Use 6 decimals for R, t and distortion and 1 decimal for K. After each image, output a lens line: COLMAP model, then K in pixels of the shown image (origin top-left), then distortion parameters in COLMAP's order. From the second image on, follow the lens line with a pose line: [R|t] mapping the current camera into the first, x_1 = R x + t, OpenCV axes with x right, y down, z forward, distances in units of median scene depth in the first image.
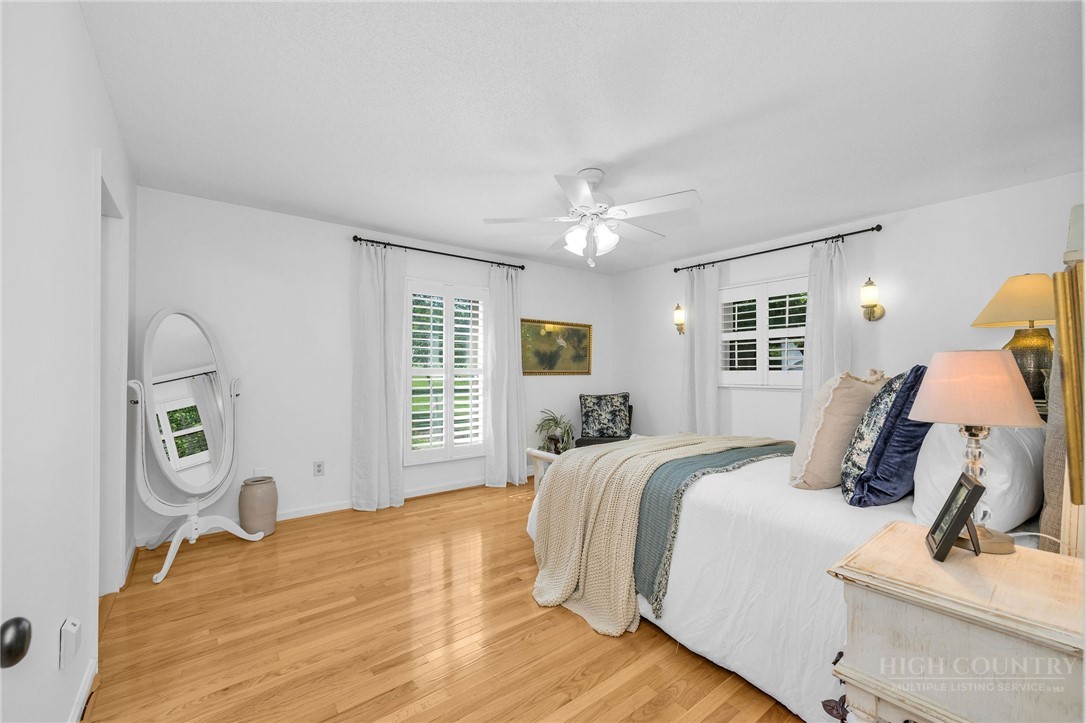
lens RADIAL K [[438.5, 0, 546.9], [0, 438.5, 363.2], [0, 0, 1]] dist [0.000517, 0.000194]
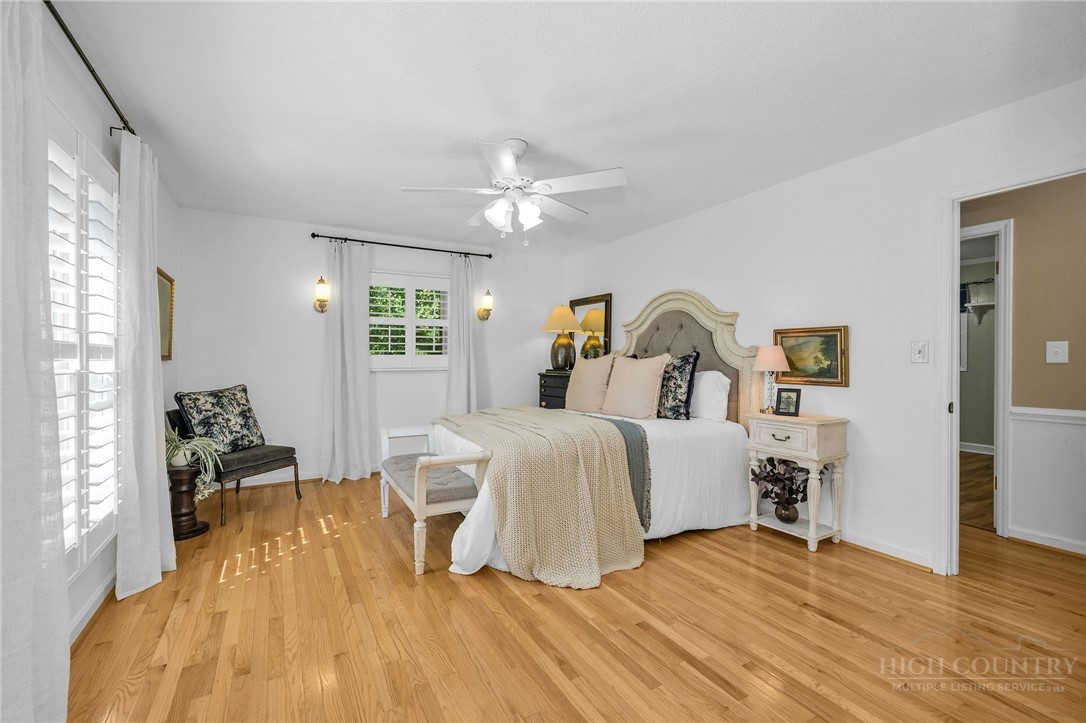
lens RADIAL K [[438.5, 0, 520.9], [0, 438.5, 359.7], [0, 0, 1]] dist [0.000517, 0.000194]
pose [[0.186304, -0.003078, 0.982487, -0.529454], [-0.015956, 0.999854, 0.006158, 0.017366], [-0.982363, -0.016823, 0.186227, 0.514216]]
